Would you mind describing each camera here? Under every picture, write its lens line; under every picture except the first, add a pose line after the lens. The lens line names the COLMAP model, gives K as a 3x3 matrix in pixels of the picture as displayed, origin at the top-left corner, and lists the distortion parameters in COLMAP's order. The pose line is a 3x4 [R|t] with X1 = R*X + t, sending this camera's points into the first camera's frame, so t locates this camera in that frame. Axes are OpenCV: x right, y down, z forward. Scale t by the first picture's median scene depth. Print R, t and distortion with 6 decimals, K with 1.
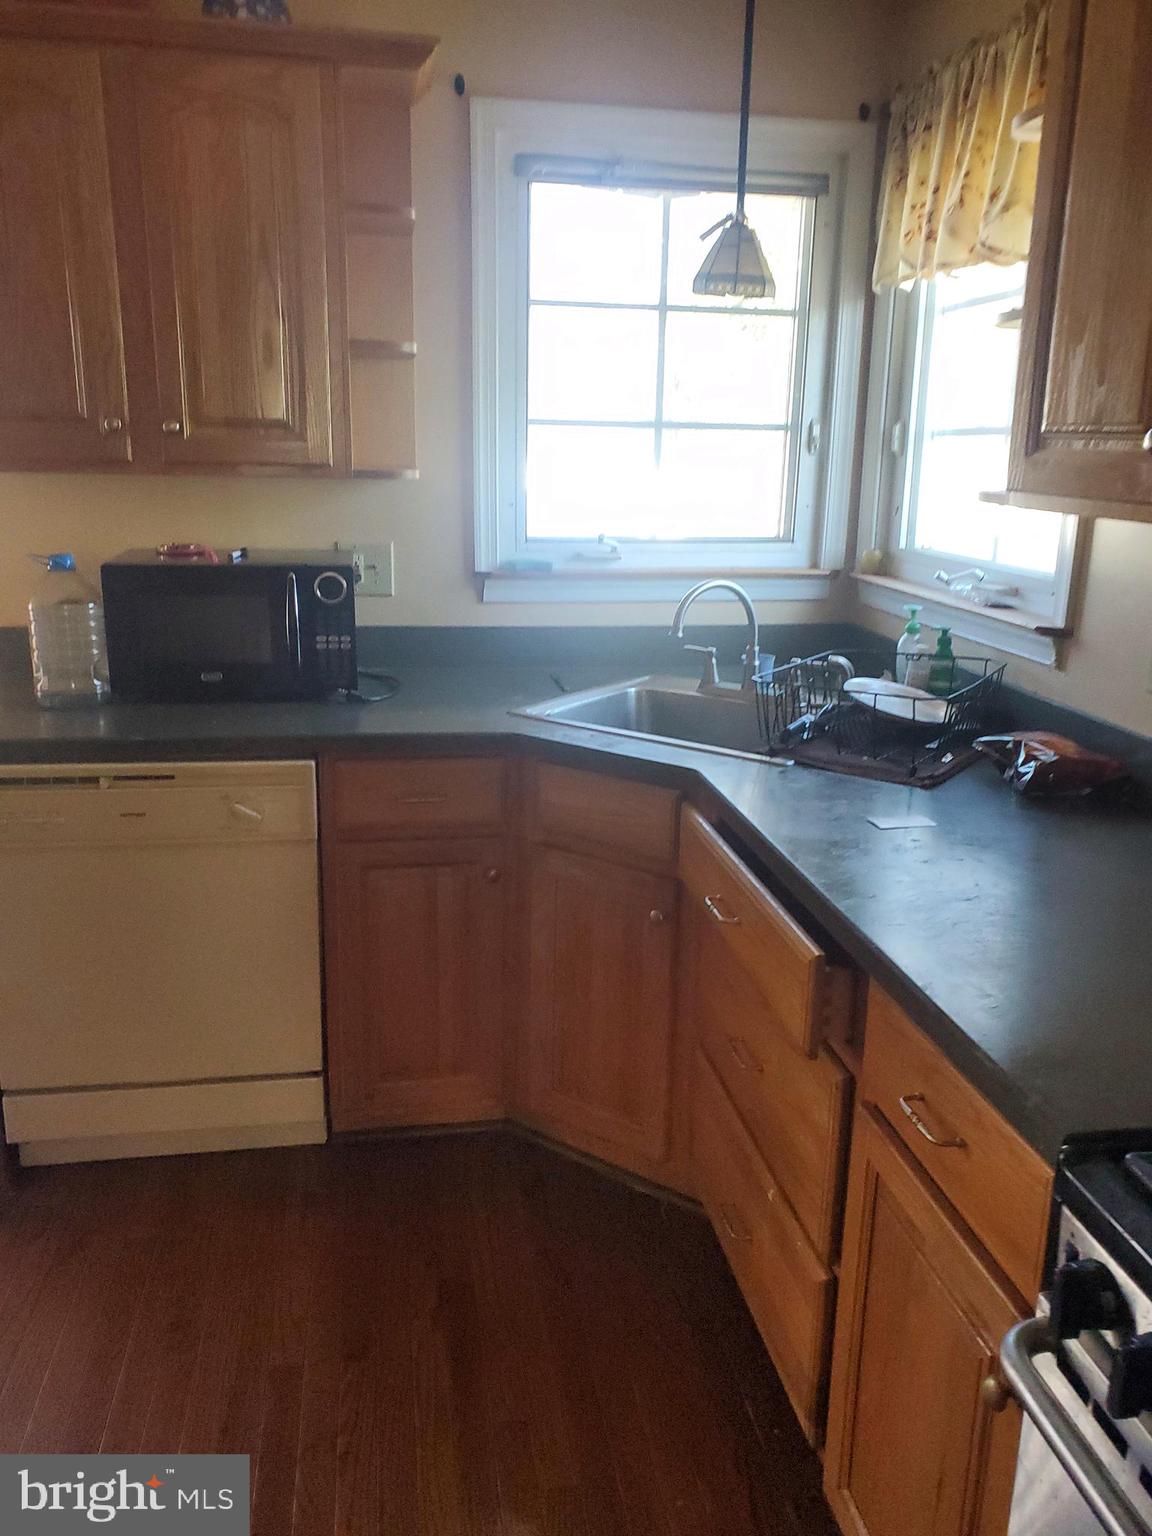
lens RADIAL K [[1244.7, 0, 569.6], [0, 1244.7, 778.8], [0, 0, 1]] dist [0.061825, -0.101569]
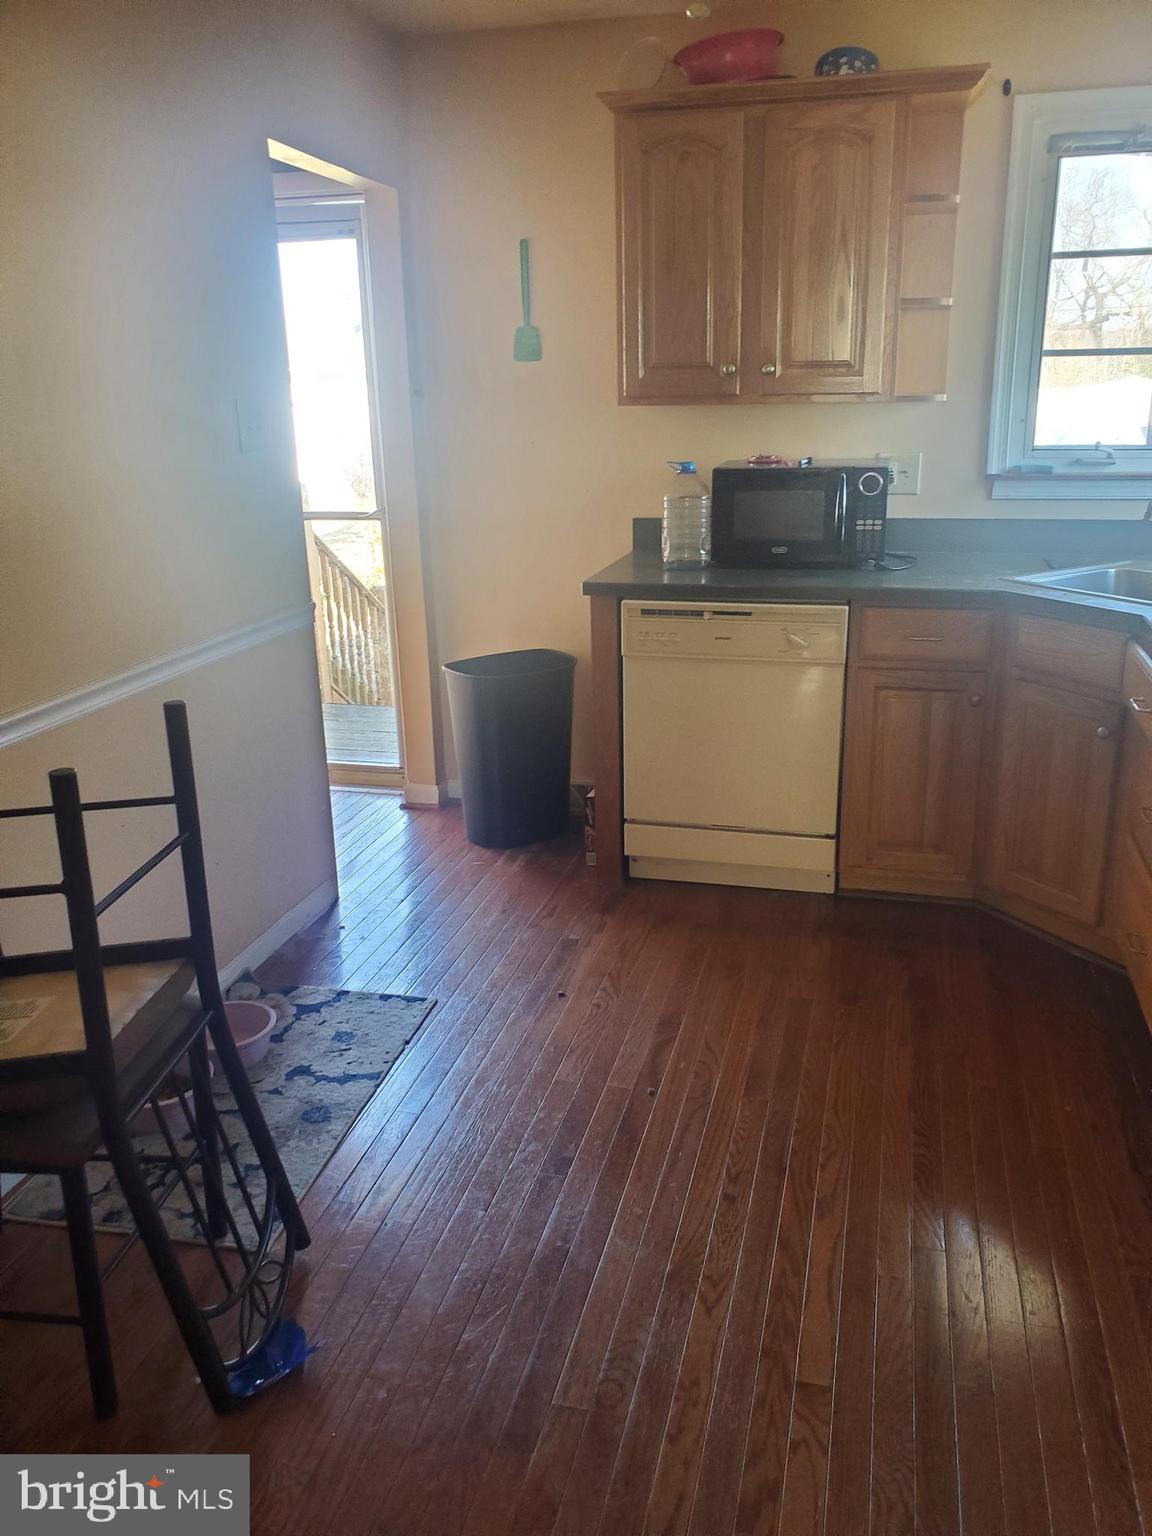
lens RADIAL K [[1244.7, 0, 569.6], [0, 1244.7, 778.8], [0, 0, 1]] dist [0.061825, -0.101569]
pose [[0.916139, 0.085654, -0.391604, 0.070577], [-0.068796, 0.996006, 0.056907, 0.112704], [0.394914, -0.025195, 0.918373, -0.394713]]
